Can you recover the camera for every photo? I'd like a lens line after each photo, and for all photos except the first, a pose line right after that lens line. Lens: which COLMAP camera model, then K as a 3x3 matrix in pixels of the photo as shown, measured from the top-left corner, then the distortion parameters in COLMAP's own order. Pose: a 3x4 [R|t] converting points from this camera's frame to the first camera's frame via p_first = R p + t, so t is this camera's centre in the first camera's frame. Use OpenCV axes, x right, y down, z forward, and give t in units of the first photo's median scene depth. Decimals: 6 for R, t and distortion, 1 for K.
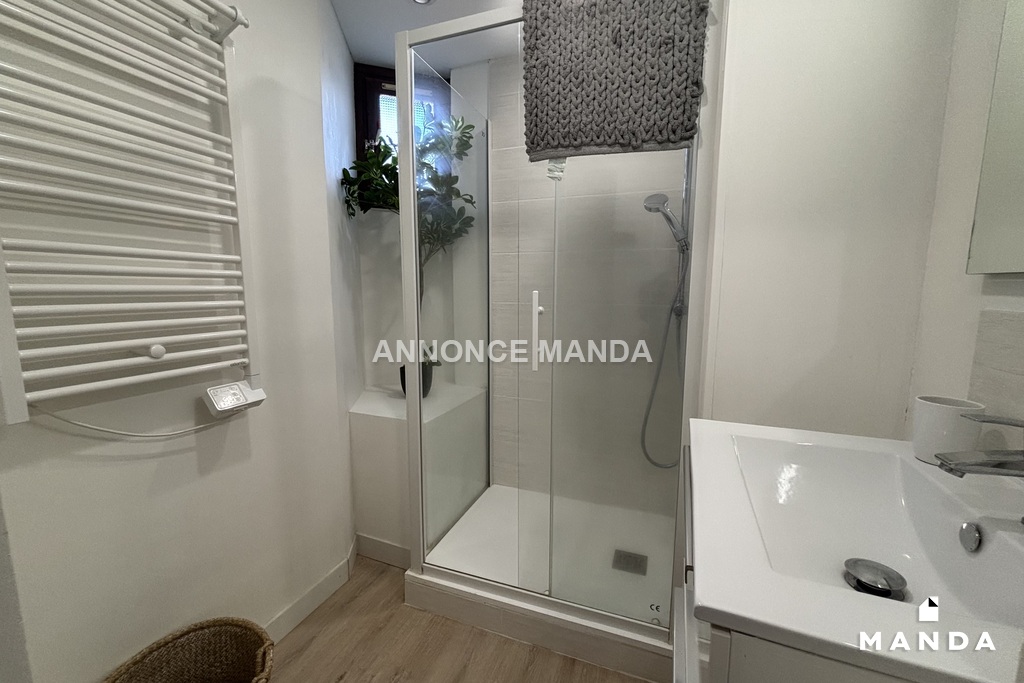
lens RADIAL K [[416.2, 0, 512.0], [0, 416.2, 341.5], [0, 0, 1]] dist [0.013590, 0.000084]
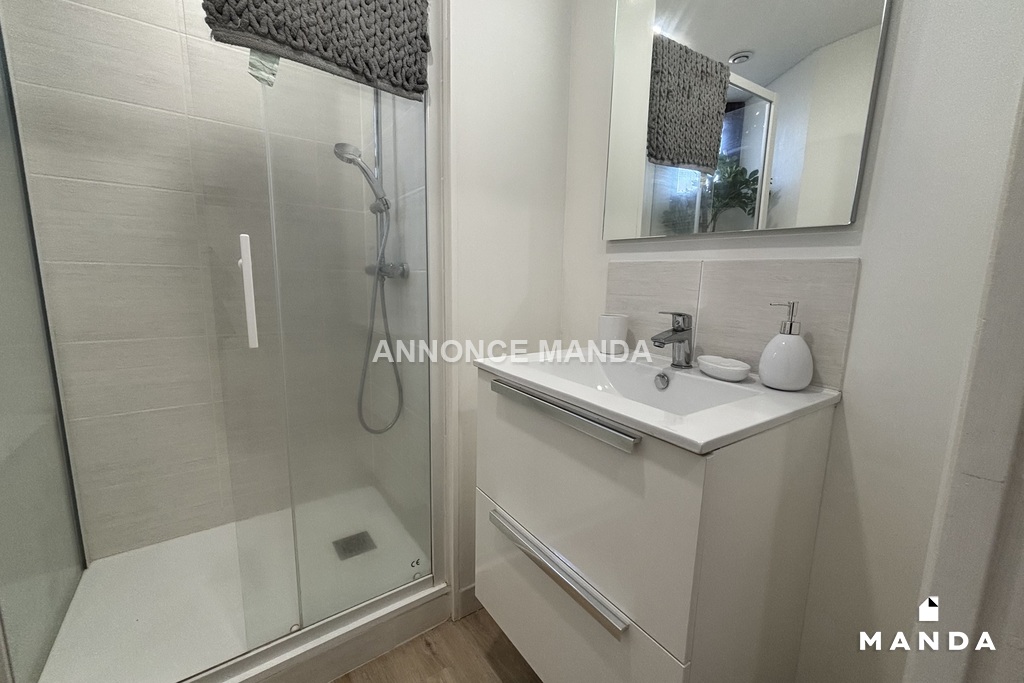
lens RADIAL K [[416.2, 0, 512.0], [0, 416.2, 341.5], [0, 0, 1]] dist [0.013590, 0.000084]
pose [[0.556980, -0.119697, 0.821855, -0.338493], [0.088146, 0.992490, 0.084811, 0.042831], [-0.825835, 0.025205, 0.563348, 0.251739]]
